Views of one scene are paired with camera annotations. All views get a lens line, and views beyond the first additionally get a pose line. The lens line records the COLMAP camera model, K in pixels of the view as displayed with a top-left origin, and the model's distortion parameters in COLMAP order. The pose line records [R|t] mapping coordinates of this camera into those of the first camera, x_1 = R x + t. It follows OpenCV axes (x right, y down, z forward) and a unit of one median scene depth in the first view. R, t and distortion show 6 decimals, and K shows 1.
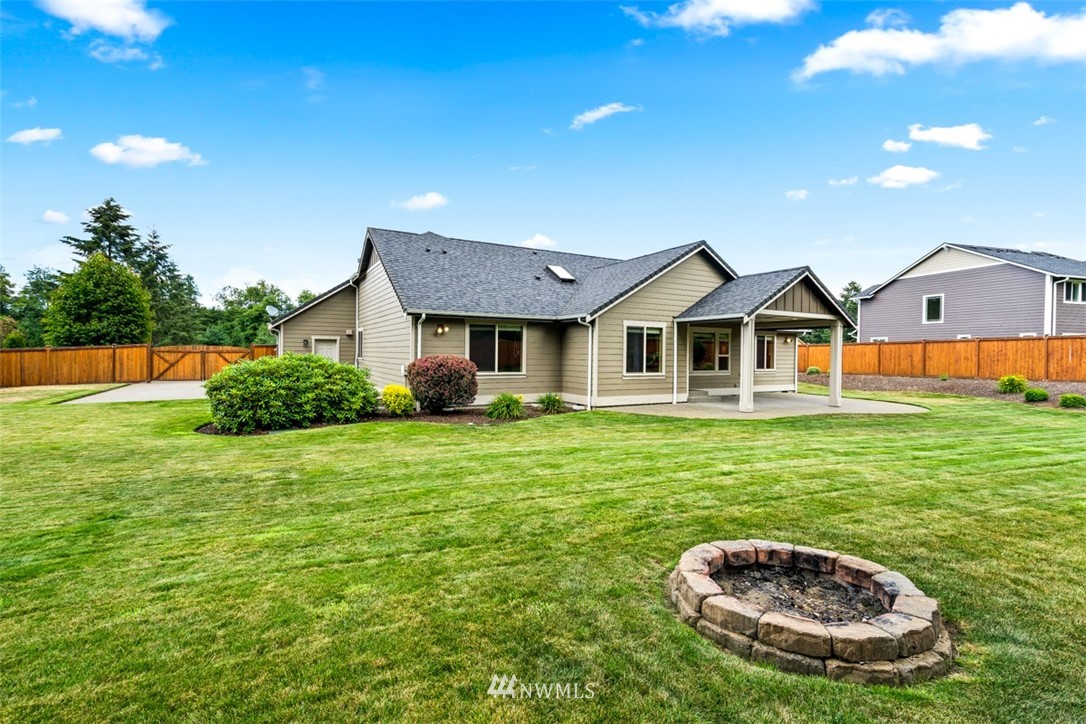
lens RADIAL K [[491.8, 0, 543.8], [0, 491.8, 365.7], [0, 0, 1]] dist [-0.002837, -0.000468]
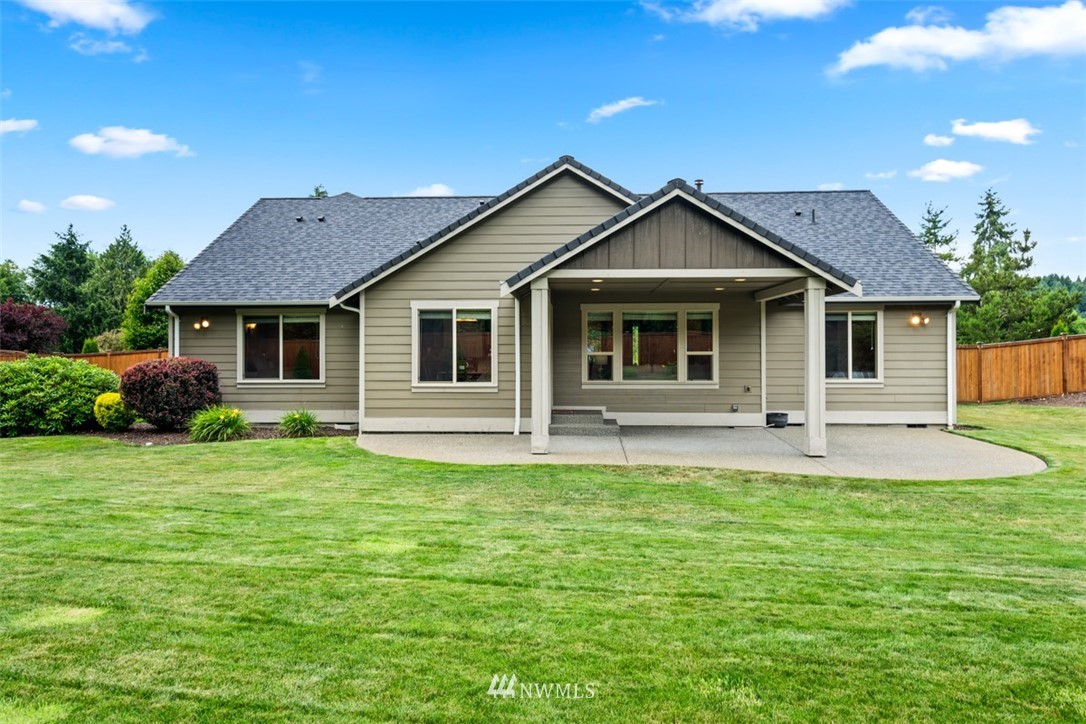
lens RADIAL K [[744.3, 0, 543.0], [0, 744.3, 362.0], [0, 0, 1]] dist [0.069649, 0.002206]
pose [[0.843626, -0.004247, -0.536914, 0.804935], [-0.002749, 0.999921, -0.012230, -0.000091], [0.536924, 0.011793, 0.843548, 0.251537]]
